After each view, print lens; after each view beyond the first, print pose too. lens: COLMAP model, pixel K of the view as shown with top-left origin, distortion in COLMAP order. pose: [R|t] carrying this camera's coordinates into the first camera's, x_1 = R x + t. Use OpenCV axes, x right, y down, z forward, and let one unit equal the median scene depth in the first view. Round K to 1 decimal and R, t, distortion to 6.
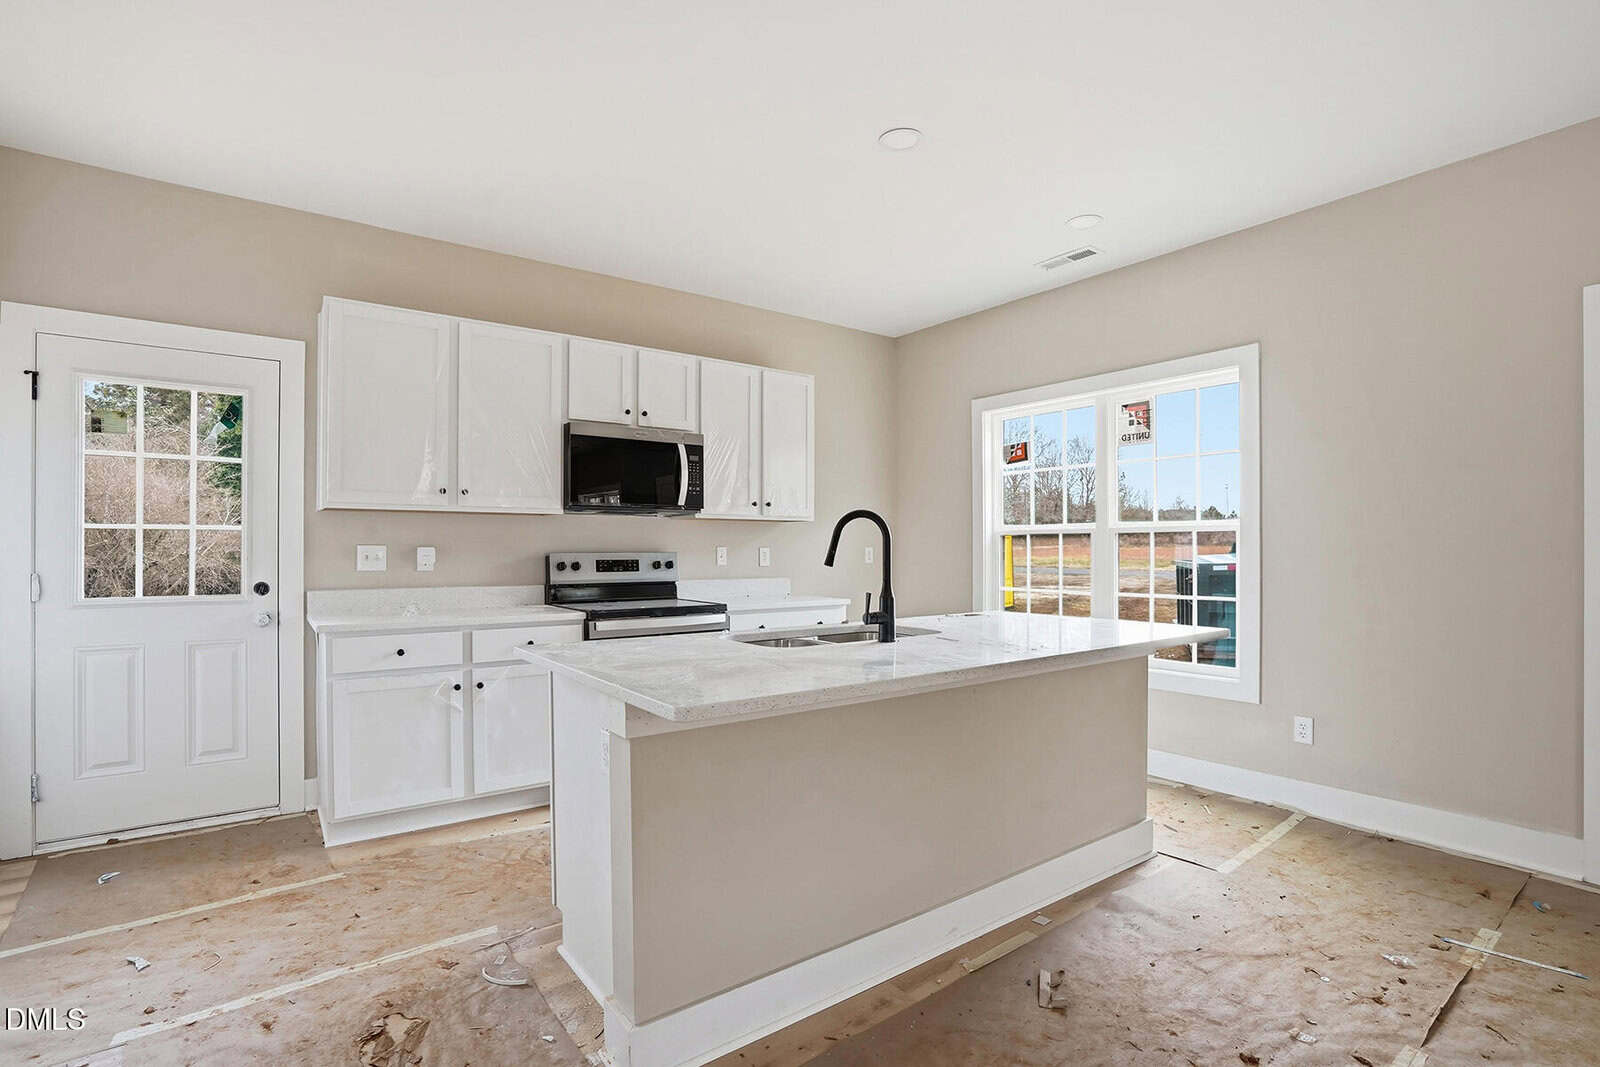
lens RADIAL K [[759.1, 0, 792.2], [0, 759.1, 543.9], [0, 0, 1]] dist [-0.058569, 0.019573]
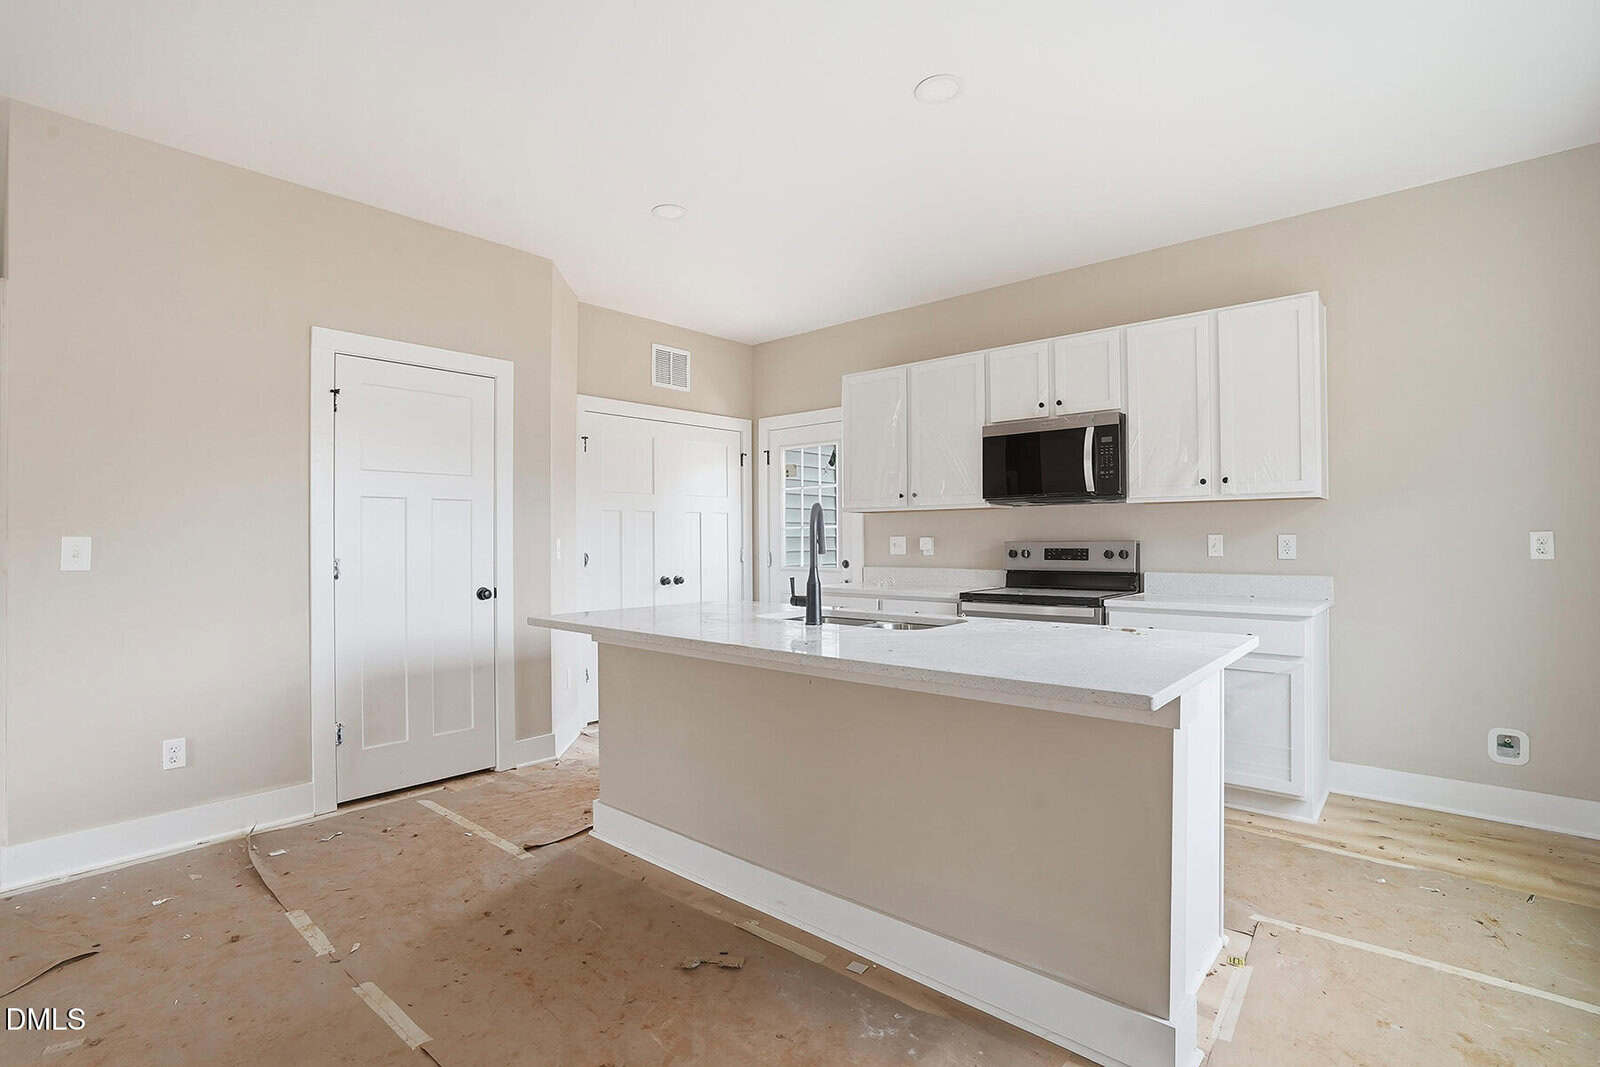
lens RADIAL K [[749.7, 0, 793.2], [0, 749.7, 531.4], [0, 0, 1]] dist [-0.077614, 0.032349]
pose [[0.211516, -0.012848, -0.977290, 0.714057], [0.010513, 0.999886, -0.010870, 0.005388], [0.977318, -0.007975, 0.211627, 0.464051]]
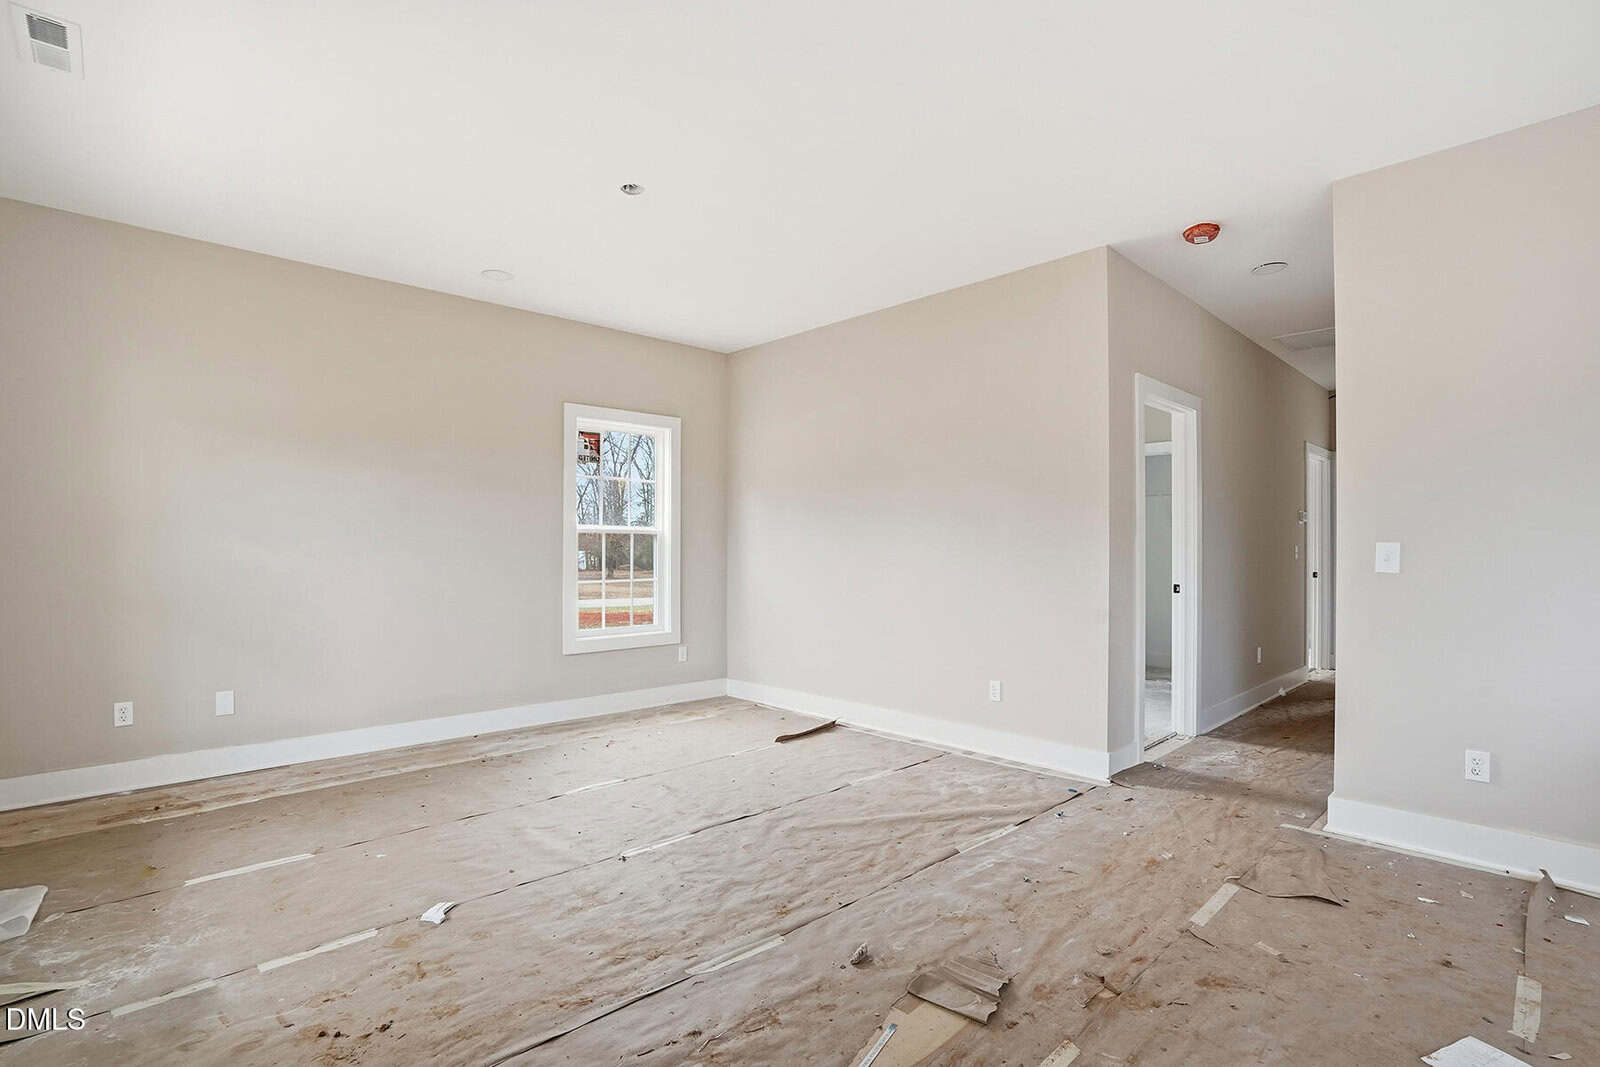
lens RADIAL K [[759.1, 0, 792.2], [0, 759.1, 543.9], [0, 0, 1]] dist [-0.058569, 0.019573]
pose [[-0.991209, -0.002237, -0.132290, 0.629294], [-0.001109, 0.999962, -0.008601, 0.005028], [0.132304, -0.008378, -0.991174, 0.625900]]
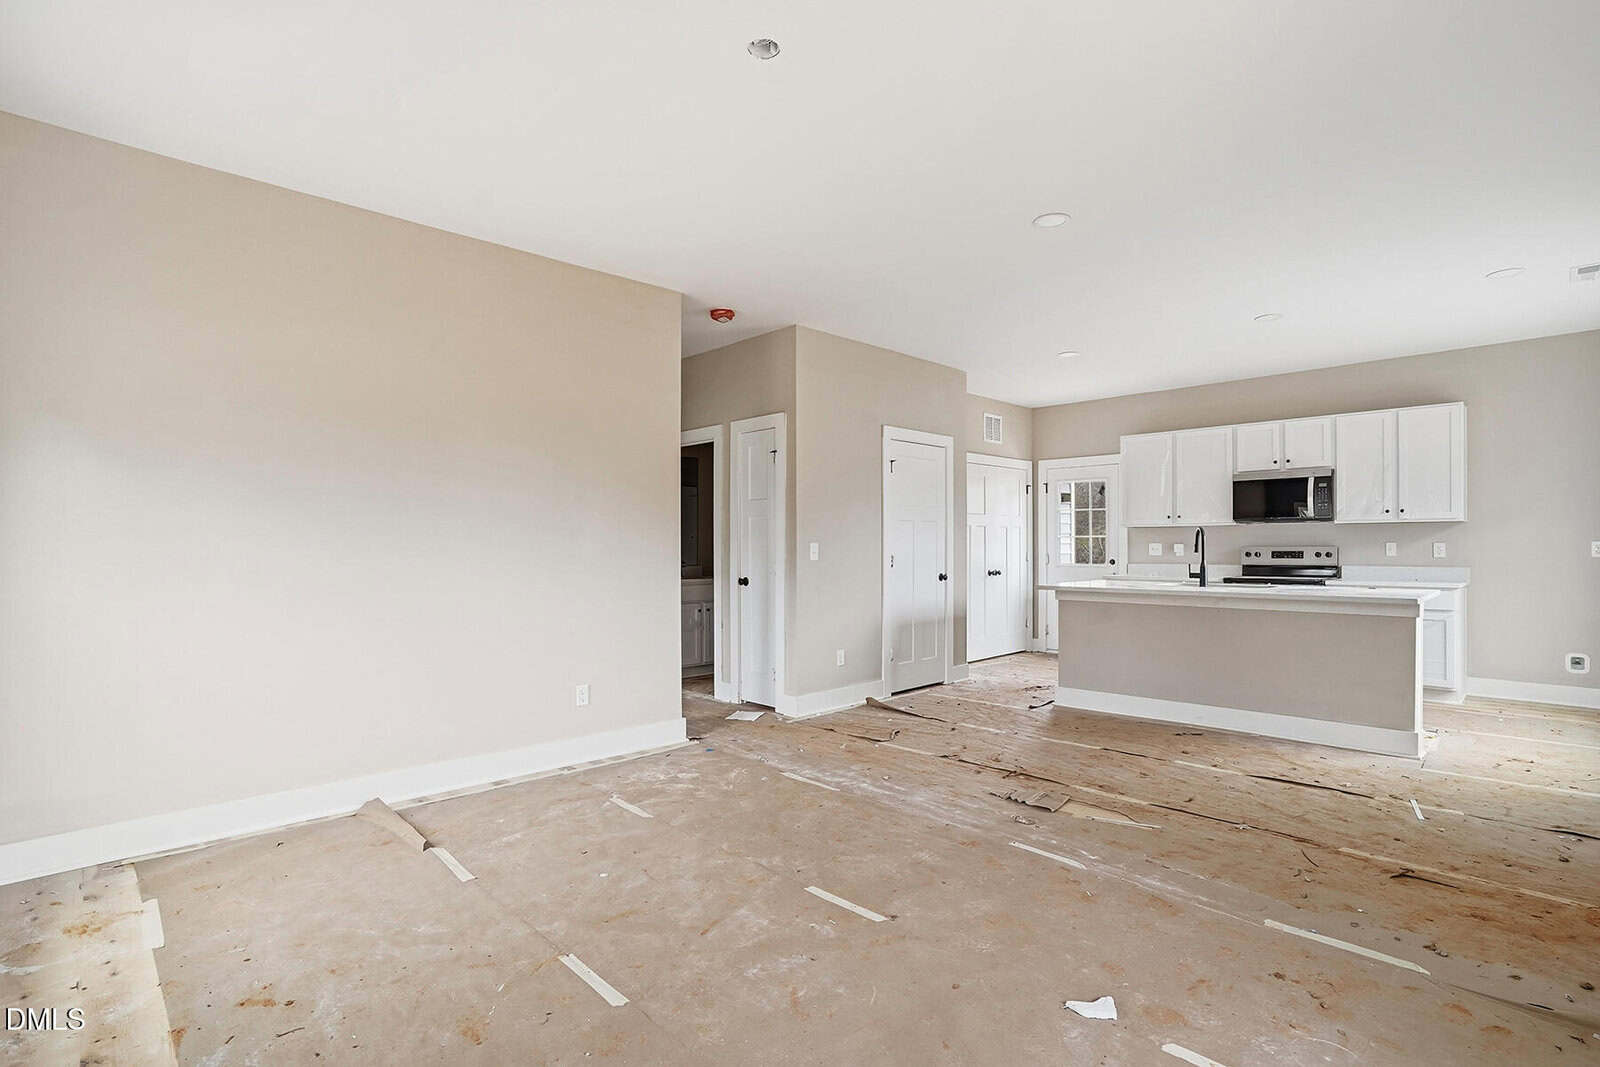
lens RADIAL K [[759.1, 0, 792.2], [0, 759.1, 543.9], [0, 0, 1]] dist [-0.058569, 0.019573]
pose [[0.131860, -0.003609, -0.991262, 1.291575], [0.008490, 0.999961, -0.002511, 0.000574], [0.991232, -0.008085, 0.131885, -0.277077]]
